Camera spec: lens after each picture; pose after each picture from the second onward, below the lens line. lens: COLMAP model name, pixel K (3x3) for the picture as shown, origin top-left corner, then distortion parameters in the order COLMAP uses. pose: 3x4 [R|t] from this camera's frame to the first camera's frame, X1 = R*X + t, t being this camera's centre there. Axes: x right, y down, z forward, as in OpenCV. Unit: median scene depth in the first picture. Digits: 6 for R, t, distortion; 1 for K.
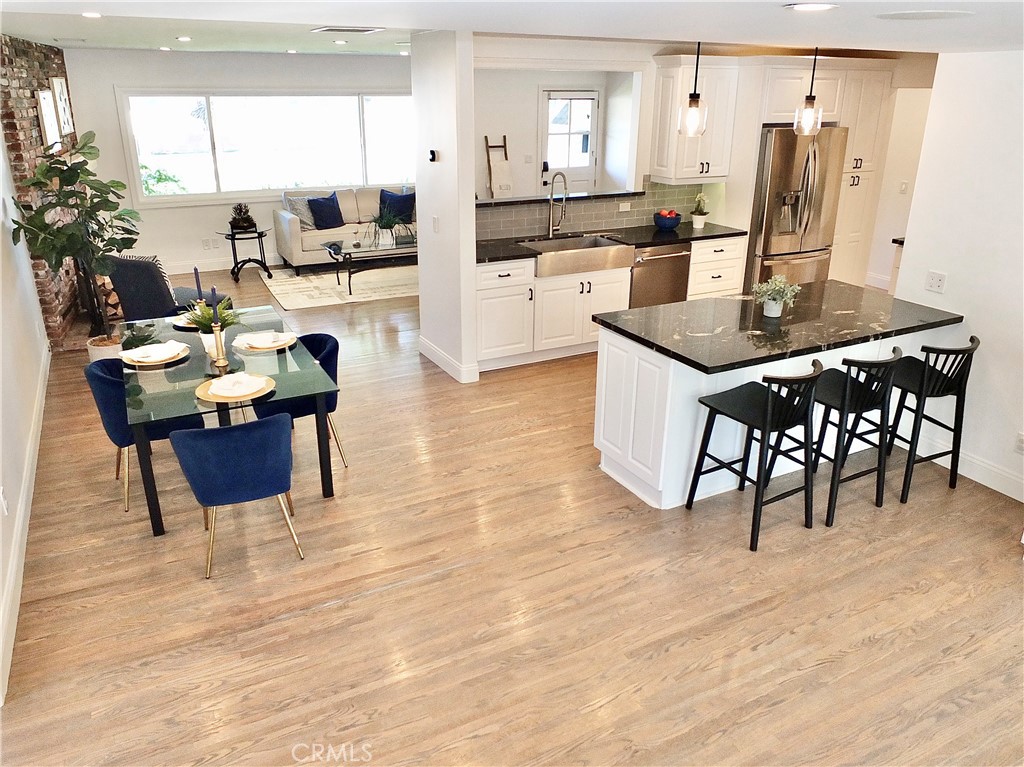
lens RADIAL K [[744.8, 0, 512.0], [0, 744.8, 385.6], [0, 0, 1]] dist [-0.031847, -0.002906]
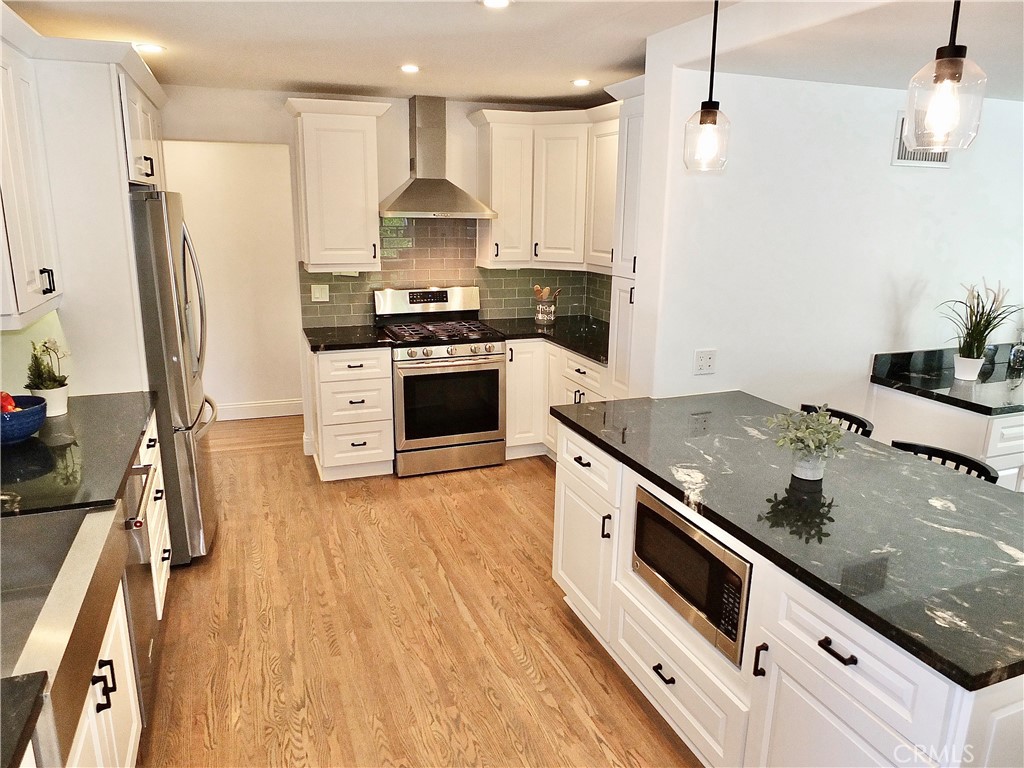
lens RADIAL K [[701.0, 0, 511.5], [0, 701.0, 386.7], [0, 0, 1]] dist [-0.026157, 0.000242]
pose [[0.113250, -0.244175, 0.963095, -0.116167], [0.355540, 0.915104, 0.190200, -0.220272], [-0.927775, 0.320879, 0.190450, 0.699600]]
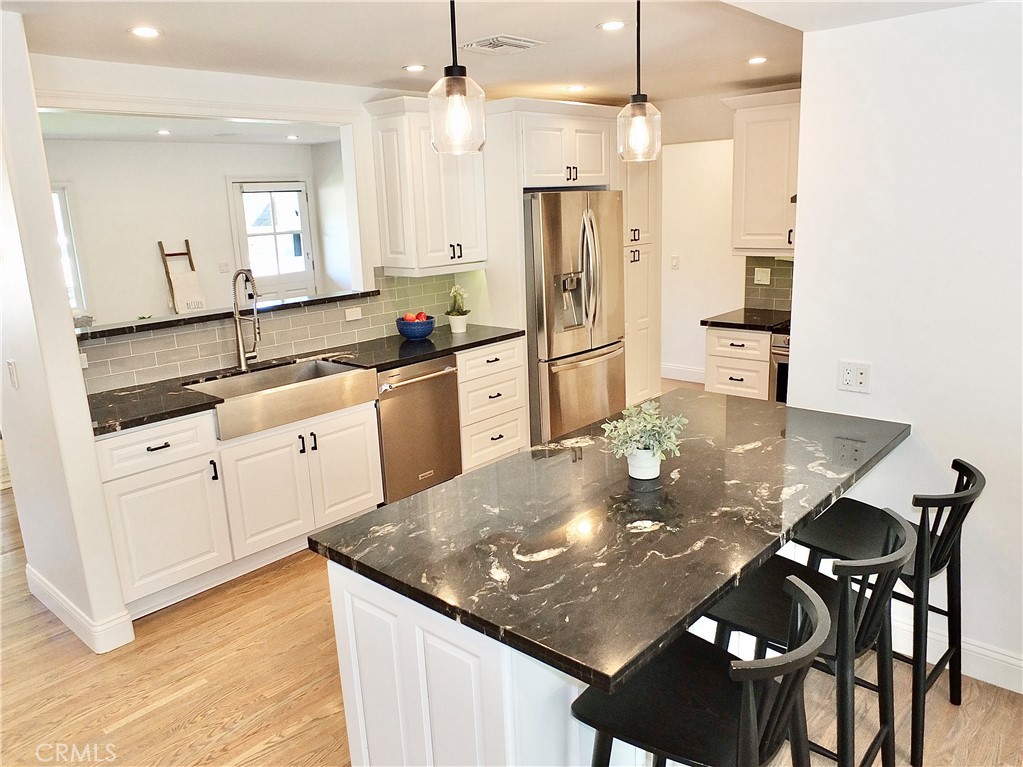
lens RADIAL K [[744.1, 0, 511.5], [0, 744.1, 385.6], [0, 0, 1]] dist [-0.031847, -0.002906]
pose [[0.936332, -0.121311, 0.329492, 0.054765], [0.167208, 0.979235, -0.114633, -0.072499], [-0.308744, 0.162428, 0.937173, 0.324030]]
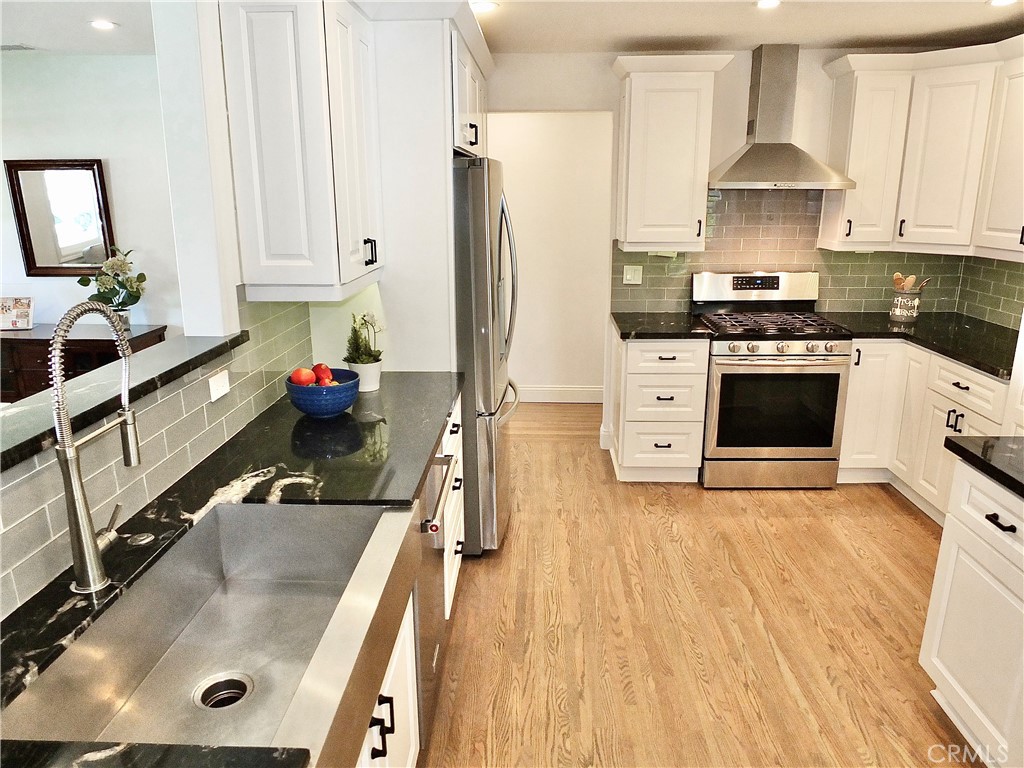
lens RADIAL K [[701.0, 0, 511.5], [0, 701.0, 386.7], [0, 0, 1]] dist [-0.026157, 0.000242]
pose [[0.497921, -0.235993, 0.834495, -0.047998], [0.328598, 0.941851, 0.070288, -0.226398], [-0.802557, 0.239216, 0.546515, 0.748219]]
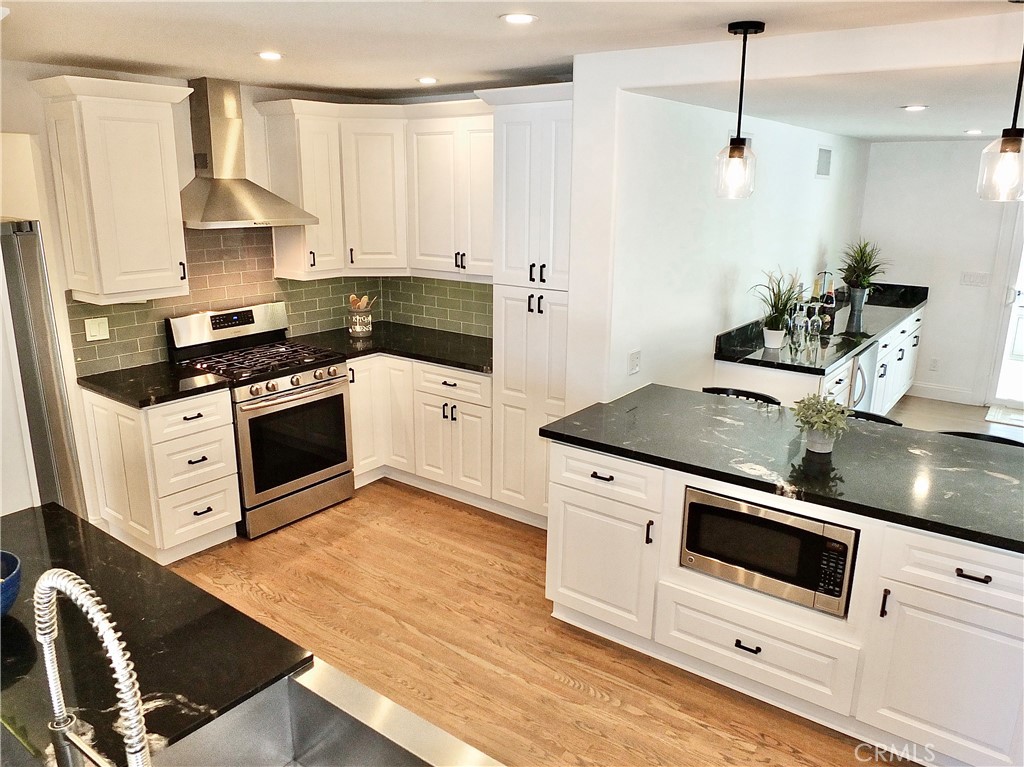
lens RADIAL K [[744.8, 0, 512.0], [0, 744.8, 385.6], [0, 0, 1]] dist [-0.031847, -0.002906]
pose [[-0.431138, -0.238661, 0.870150, -0.075811], [0.324923, 0.858616, 0.396489, -0.332653], [-0.841751, 0.453673, -0.292636, 0.913557]]
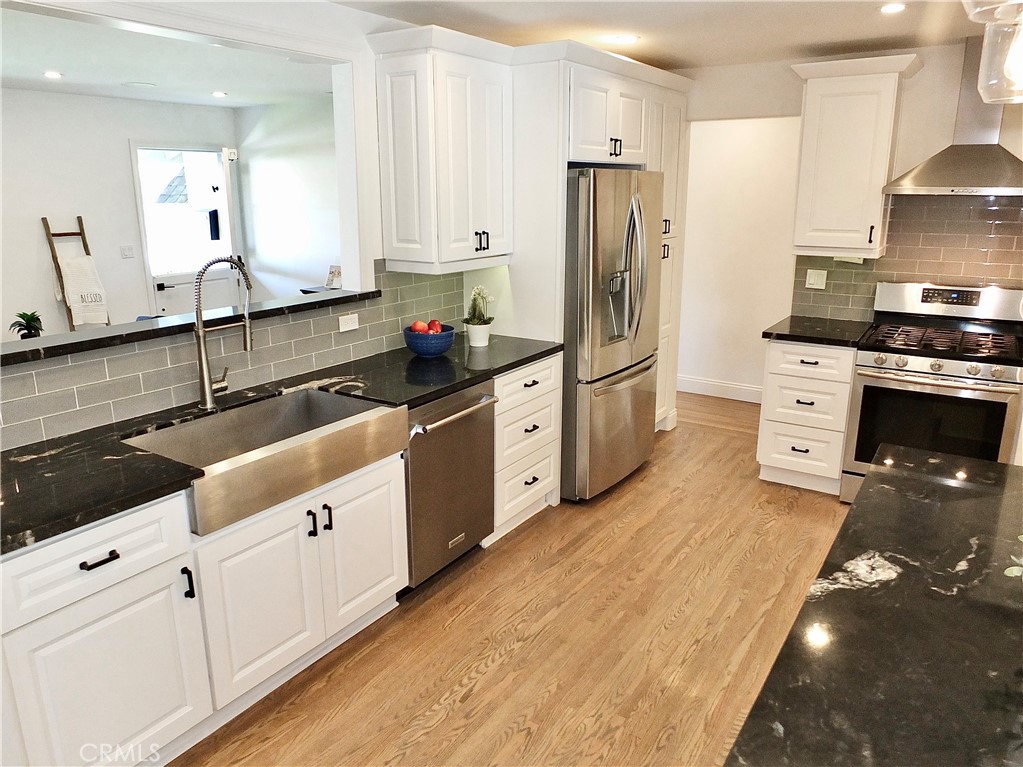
lens RADIAL K [[725.9, 0, 511.5], [0, 725.9, 383.5], [0, 0, 1]] dist [-0.023861, -0.004021]
pose [[0.873578, -0.129696, 0.469084, 0.009267], [0.184141, 0.980267, -0.071896, -0.147066], [-0.450503, 0.149184, 0.880222, 0.531979]]
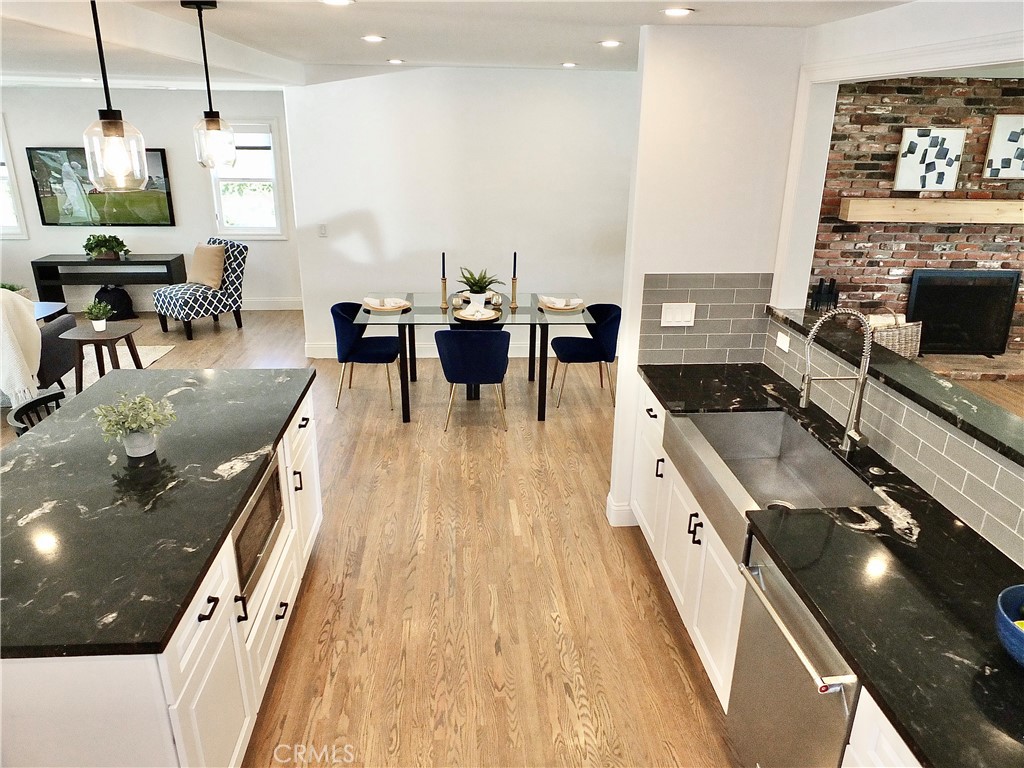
lens RADIAL K [[705.4, 0, 512.4], [0, 705.4, 387.4], [0, 0, 1]] dist [-0.035192, 0.009232]
pose [[-0.394351, 0.316381, -0.862780, 0.469583], [-0.353396, 0.814456, 0.460187, -0.344574], [0.848291, 0.486379, -0.209374, 0.884170]]
